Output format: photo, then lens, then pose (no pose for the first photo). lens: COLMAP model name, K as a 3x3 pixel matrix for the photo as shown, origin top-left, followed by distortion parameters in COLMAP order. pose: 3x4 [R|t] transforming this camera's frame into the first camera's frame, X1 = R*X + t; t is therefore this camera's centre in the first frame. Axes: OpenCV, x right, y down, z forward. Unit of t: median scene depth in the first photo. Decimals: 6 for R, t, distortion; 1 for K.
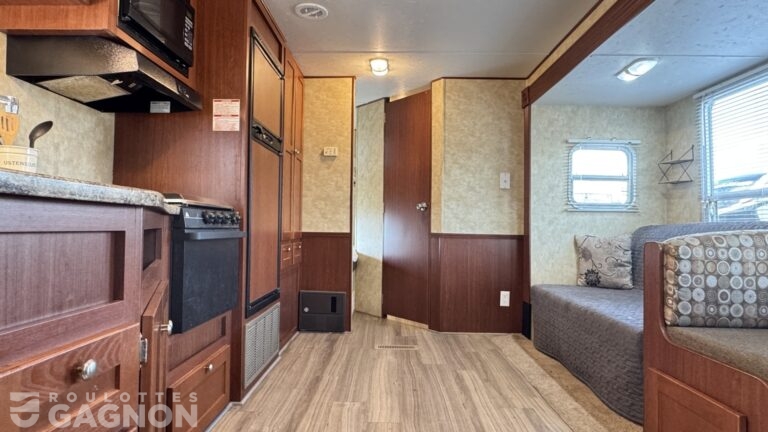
lens RADIAL K [[445.5, 0, 379.8], [0, 445.5, 218.6], [0, 0, 1]] dist [-0.008883, 0.005271]
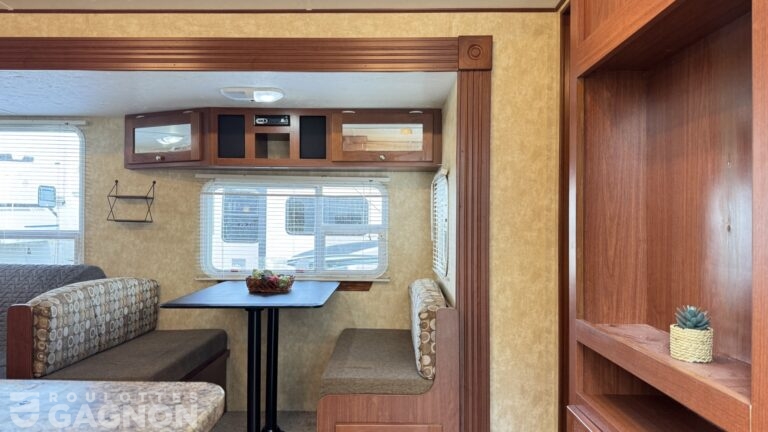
lens RADIAL K [[540.4, 0, 387.7], [0, 540.4, 219.7], [0, 0, 1]] dist [0.025436, -0.036503]
pose [[-0.022555, 0.002306, 0.999743, -0.366788], [-0.029627, 0.999557, -0.002974, -0.089913], [-0.999307, -0.029686, -0.022477, 0.070316]]
